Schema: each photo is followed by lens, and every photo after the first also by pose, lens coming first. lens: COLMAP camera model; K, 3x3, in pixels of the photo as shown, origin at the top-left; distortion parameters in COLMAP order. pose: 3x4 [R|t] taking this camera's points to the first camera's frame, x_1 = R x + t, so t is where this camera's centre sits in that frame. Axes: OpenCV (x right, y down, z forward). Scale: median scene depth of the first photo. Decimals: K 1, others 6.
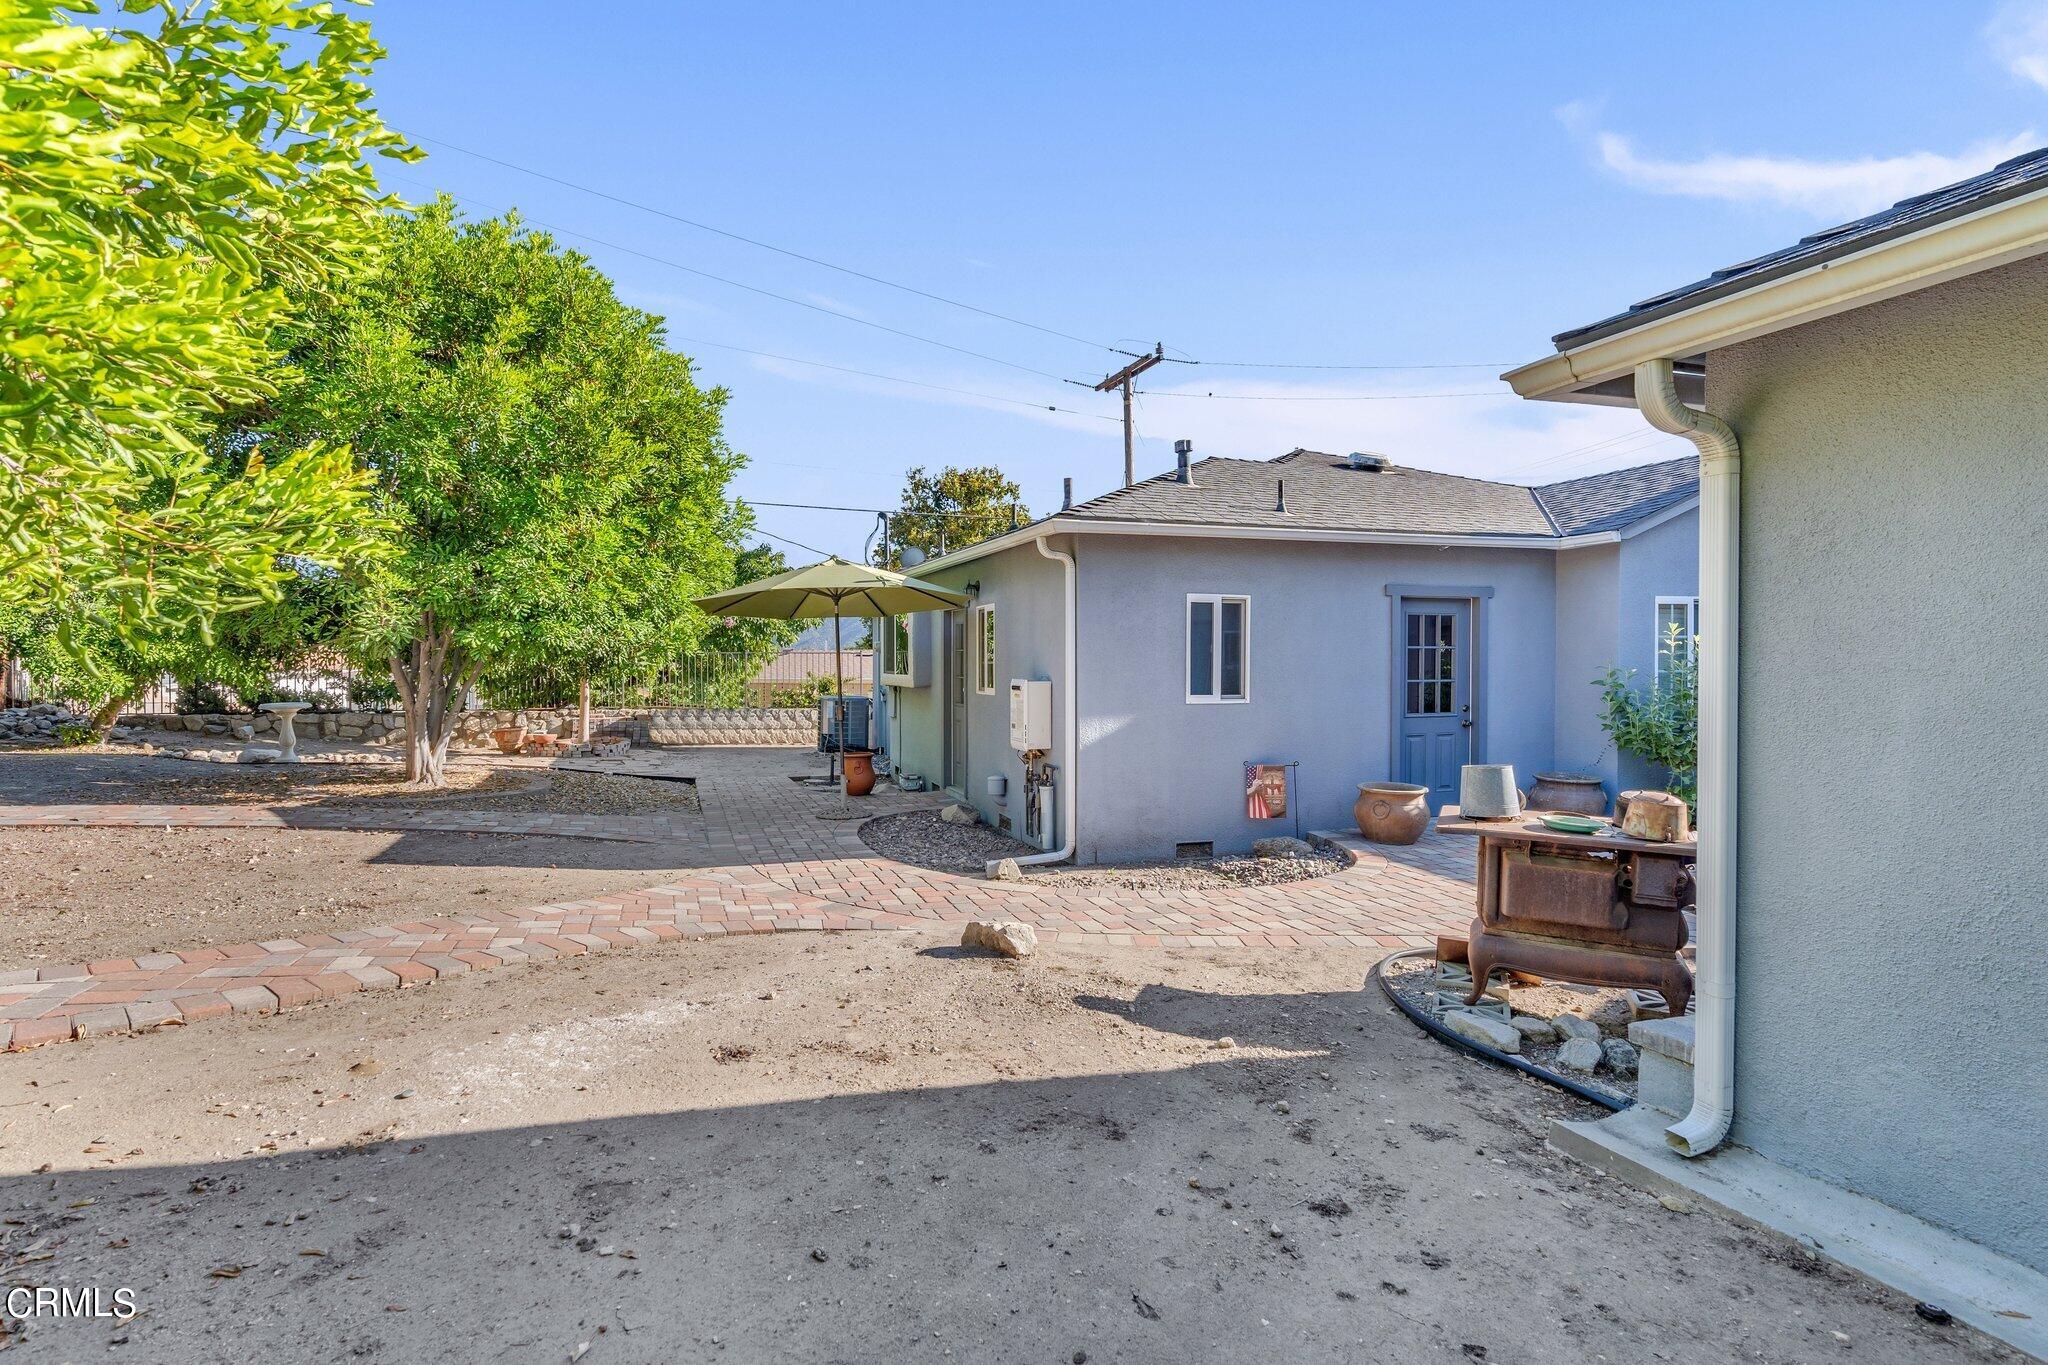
lens RADIAL K [[967.5, 0, 961.4], [0, 967.5, 668.9], [0, 0, 1]] dist [-0.003286, -0.000026]
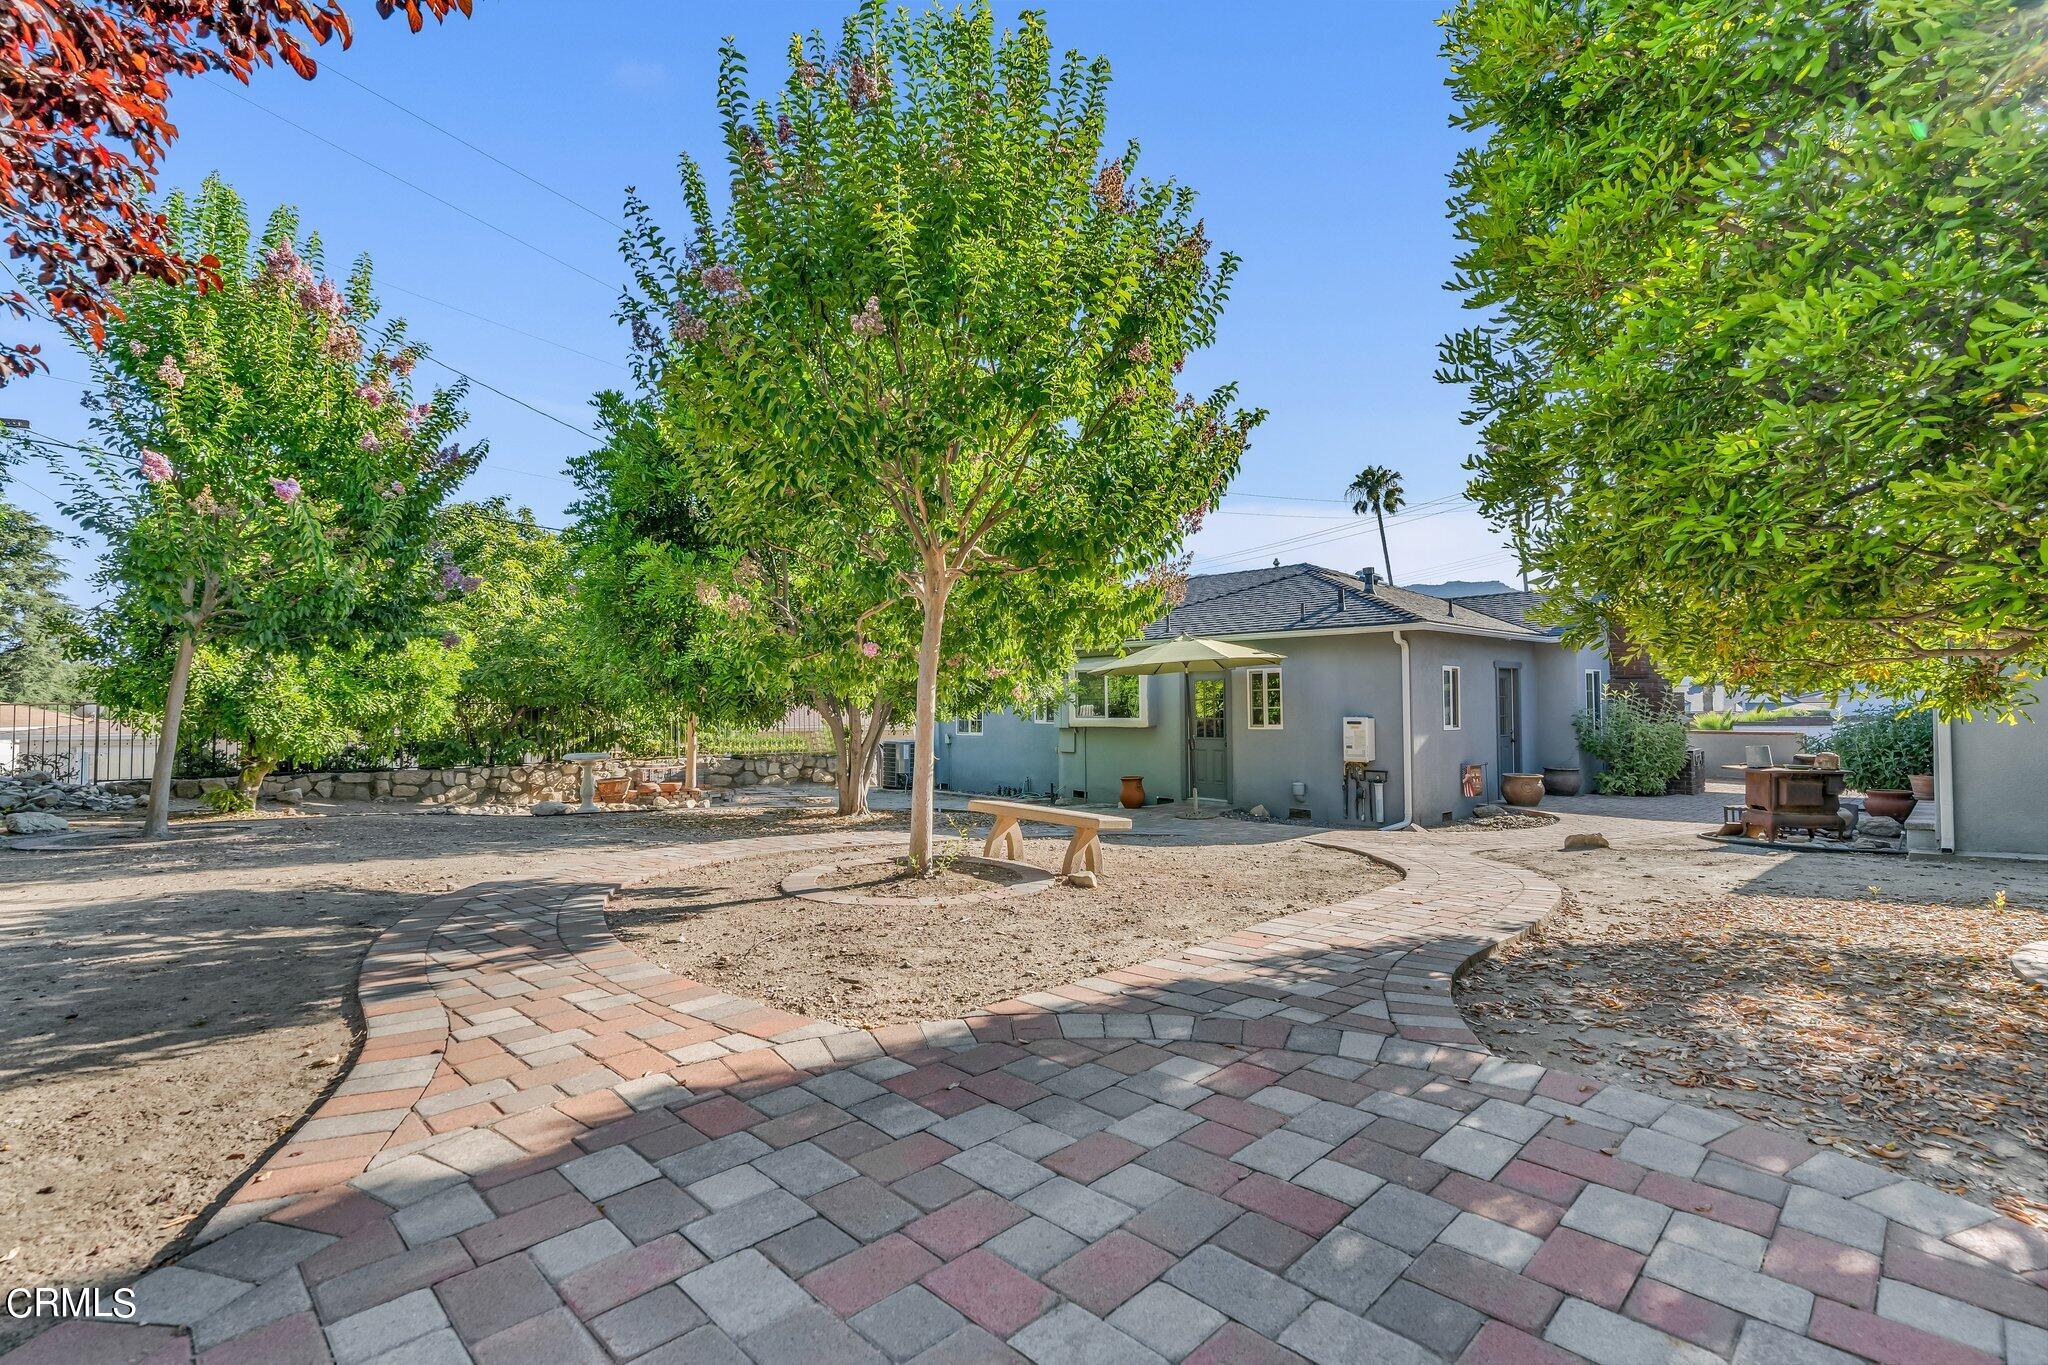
lens RADIAL K [[946.2, 0, 1027.1], [0, 946.2, 687.8], [0, 0, 1]] dist [-0.001562, 0.006107]
pose [[0.888190, 0.003659, 0.459461, -1.160834], [0.011060, 0.999508, -0.029339, 0.001940], [-0.459343, 0.031140, 0.887713, -0.139468]]
